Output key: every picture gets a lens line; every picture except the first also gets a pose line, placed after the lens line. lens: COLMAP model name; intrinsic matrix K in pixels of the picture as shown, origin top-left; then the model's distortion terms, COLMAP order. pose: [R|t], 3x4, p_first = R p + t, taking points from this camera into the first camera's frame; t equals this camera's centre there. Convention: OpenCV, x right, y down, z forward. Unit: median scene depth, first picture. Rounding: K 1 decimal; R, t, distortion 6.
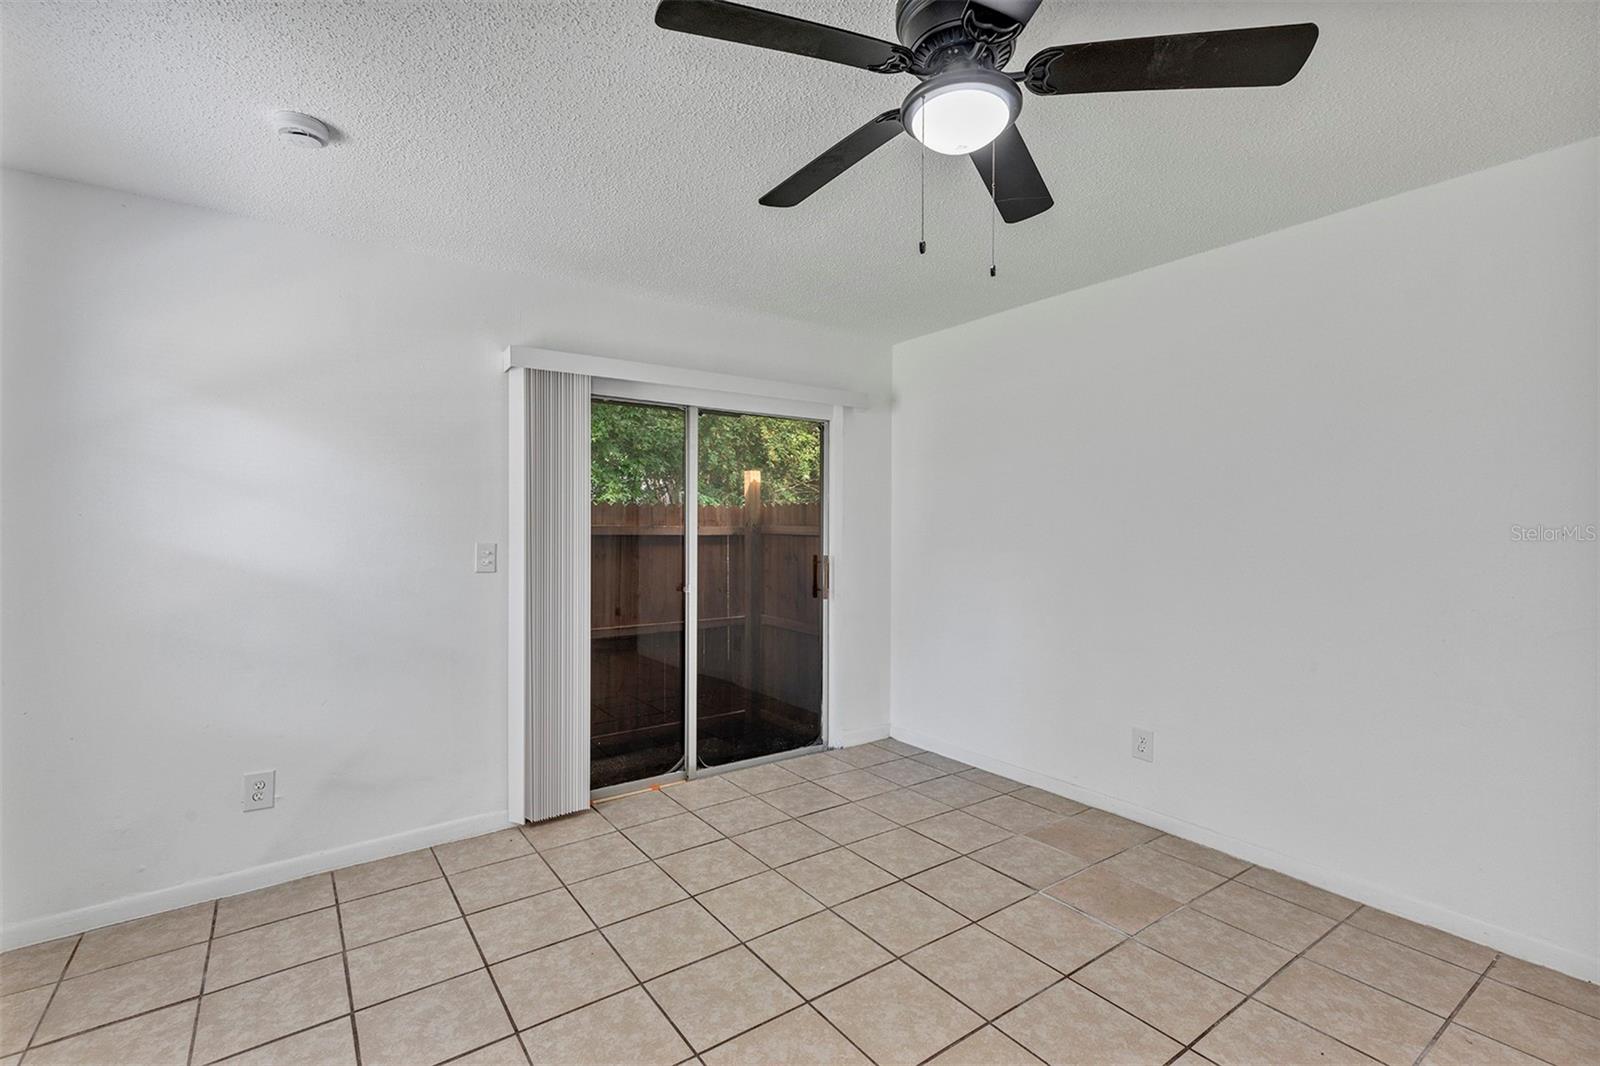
lens RADIAL K [[725.4, 0, 799.5], [0, 725.4, 529.4], [0, 0, 1]] dist [0.009729, -0.000598]
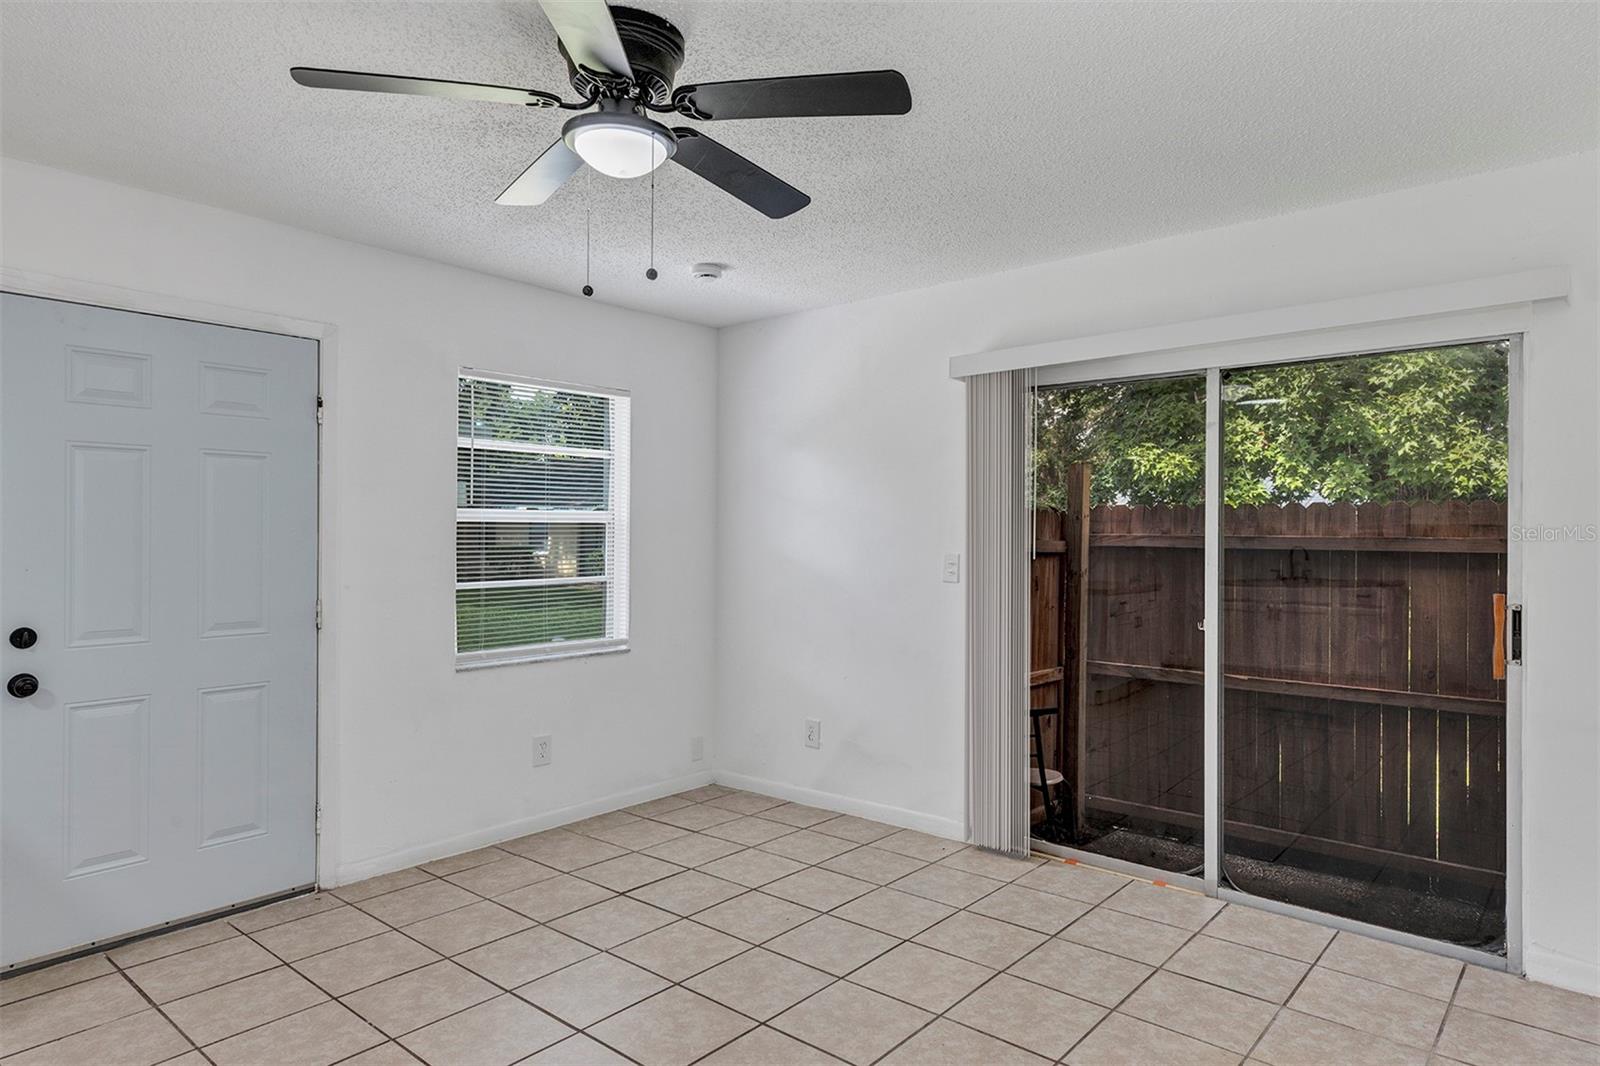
lens RADIAL K [[943.0, 0, 795.4], [0, 943.0, 537.9], [0, 0, 1]] dist [0.008519, 0.001342]
pose [[0.227505, -0.001755, -0.973775, 0.802227], [-0.008689, 0.999955, -0.003832, 0.002488], [0.973738, 0.009333, 0.227479, 0.480435]]
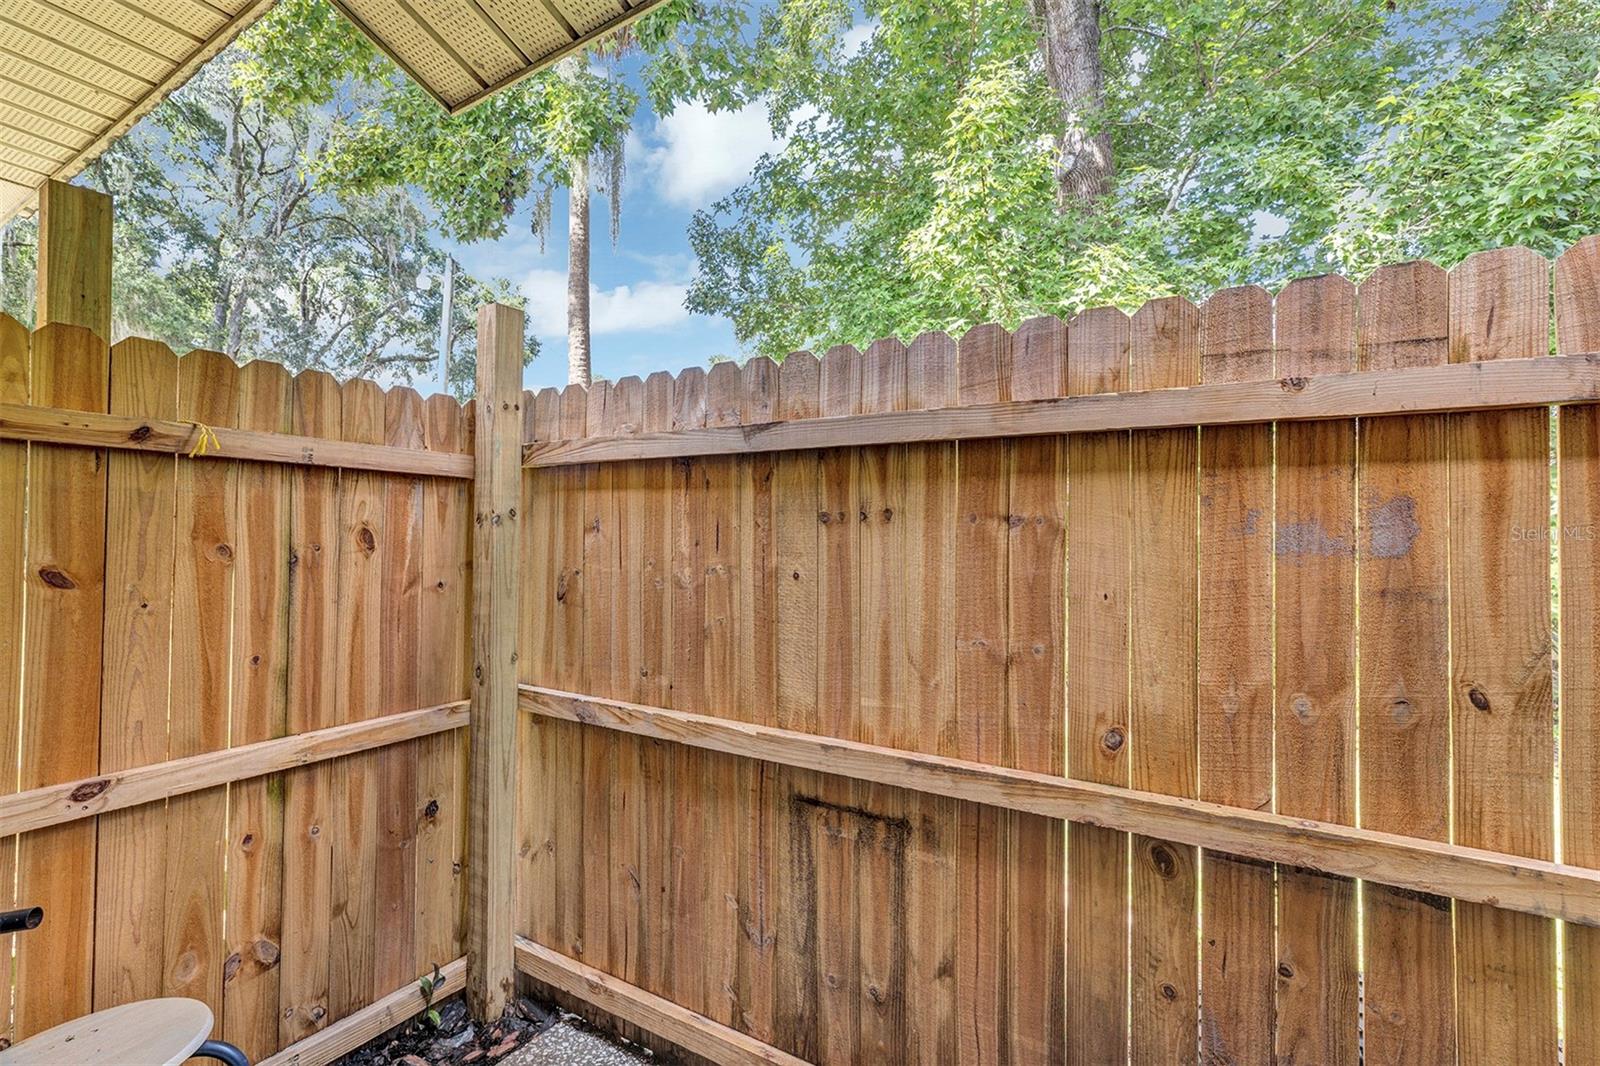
lens RADIAL K [[725.4, 0, 801.5], [0, 725.4, 527.9], [0, 0, 1]] dist [0.009729, -0.000598]
pose [[0.397960, -0.012464, -0.917318, 0.230333], [-0.009006, 0.999806, -0.017492, 0.053373], [0.917359, 0.015223, 0.397771, 1.097253]]
